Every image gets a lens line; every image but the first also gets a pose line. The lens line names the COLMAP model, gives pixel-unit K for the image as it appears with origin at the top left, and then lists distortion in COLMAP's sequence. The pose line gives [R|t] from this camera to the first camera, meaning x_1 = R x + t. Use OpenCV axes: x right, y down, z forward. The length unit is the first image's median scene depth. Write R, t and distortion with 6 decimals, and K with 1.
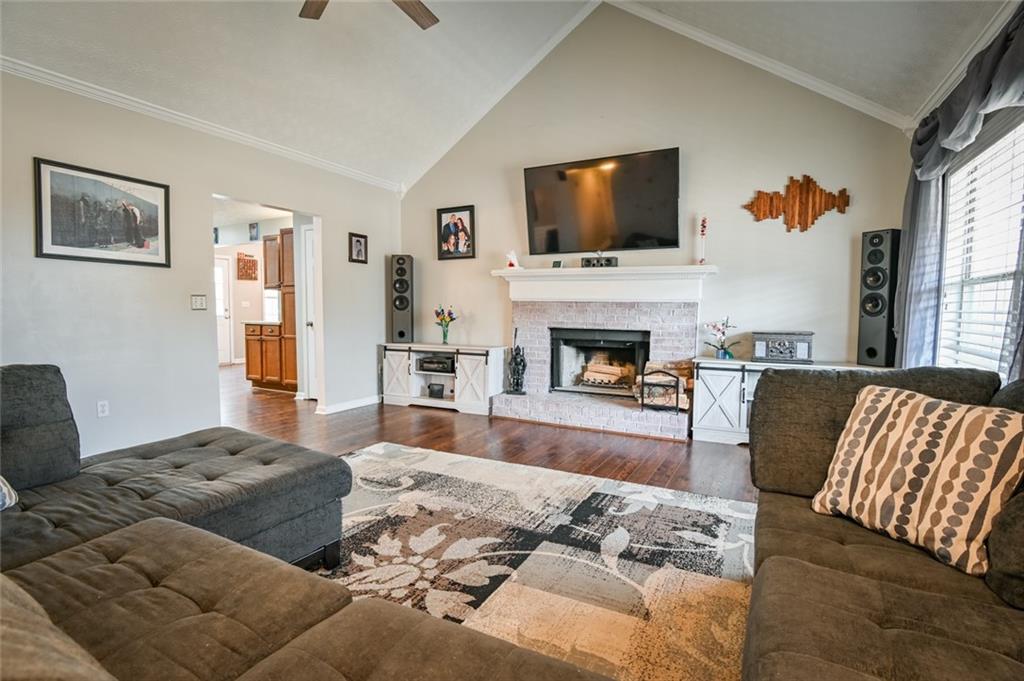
lens RADIAL K [[502.5, 0, 512.3], [0, 502.5, 342.8], [0, 0, 1]] dist [-0.018643, -0.000895]
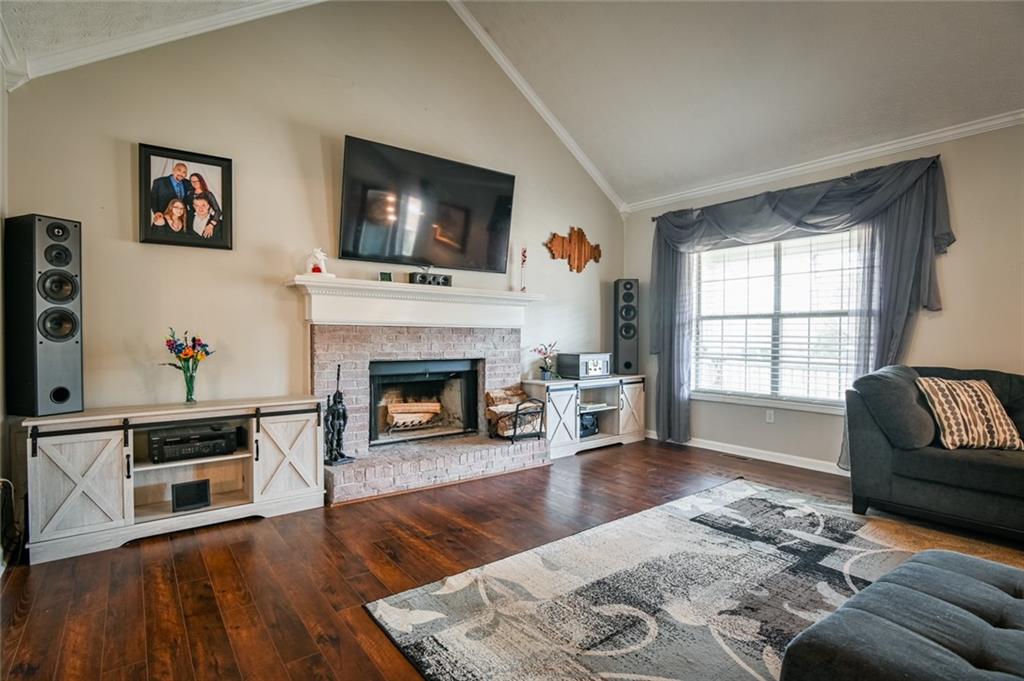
lens RADIAL K [[502.5, 0, 516.3], [0, 502.5, 340.6], [0, 0, 1]] dist [-0.018643, -0.000895]
pose [[0.417195, -0.016874, 0.908660, -0.603049], [0.061464, 0.998062, -0.009686, -0.048029], [-0.906736, 0.059891, 0.417423, 0.600389]]
